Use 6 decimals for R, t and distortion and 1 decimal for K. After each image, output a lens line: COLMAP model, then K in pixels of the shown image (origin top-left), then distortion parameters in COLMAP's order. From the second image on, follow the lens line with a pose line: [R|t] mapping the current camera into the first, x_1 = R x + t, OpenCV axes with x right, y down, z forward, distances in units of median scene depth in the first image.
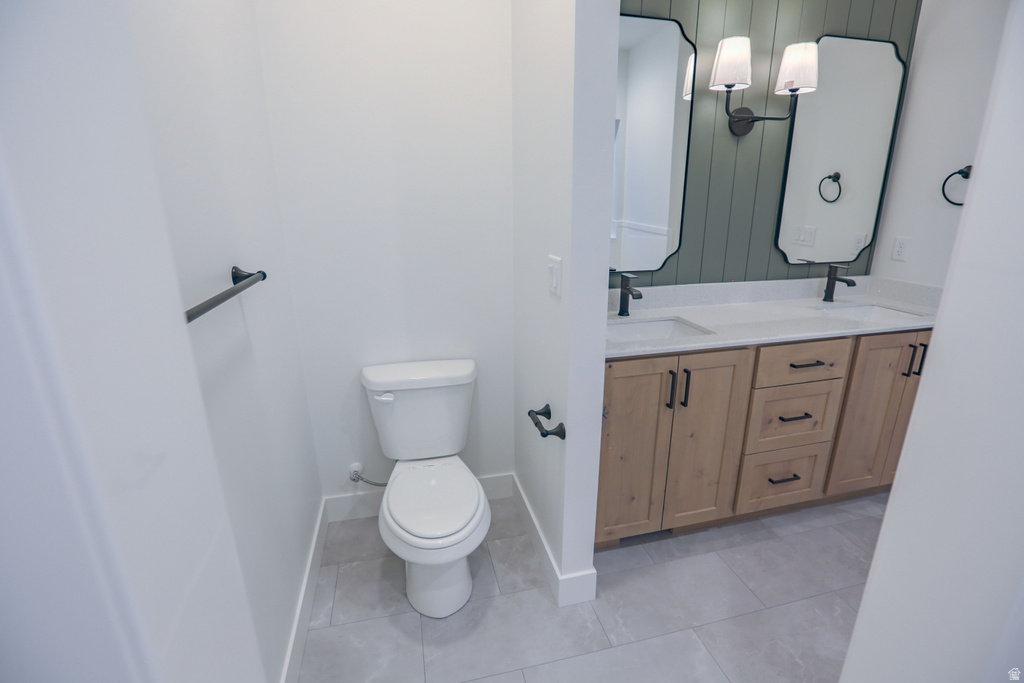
lens RADIAL K [[469.5, 0, 508.9], [0, 469.5, 341.0], [0, 0, 1]] dist [-0.038249, 0.009833]
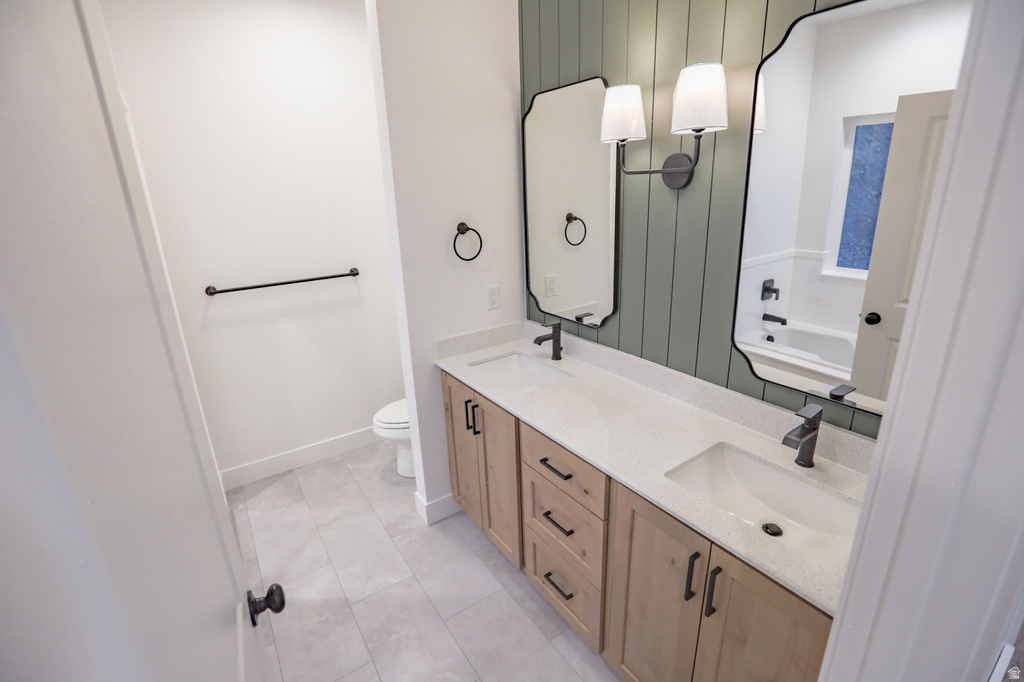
lens RADIAL K [[469.5, 0, 508.9], [0, 469.5, 339.4], [0, 0, 1]] dist [-0.038249, 0.009833]
pose [[0.356053, 0.289650, -0.888442, 1.189798], [-0.252503, 0.945203, 0.206962, -0.299860], [0.899705, 0.150645, 0.409679, 0.467202]]
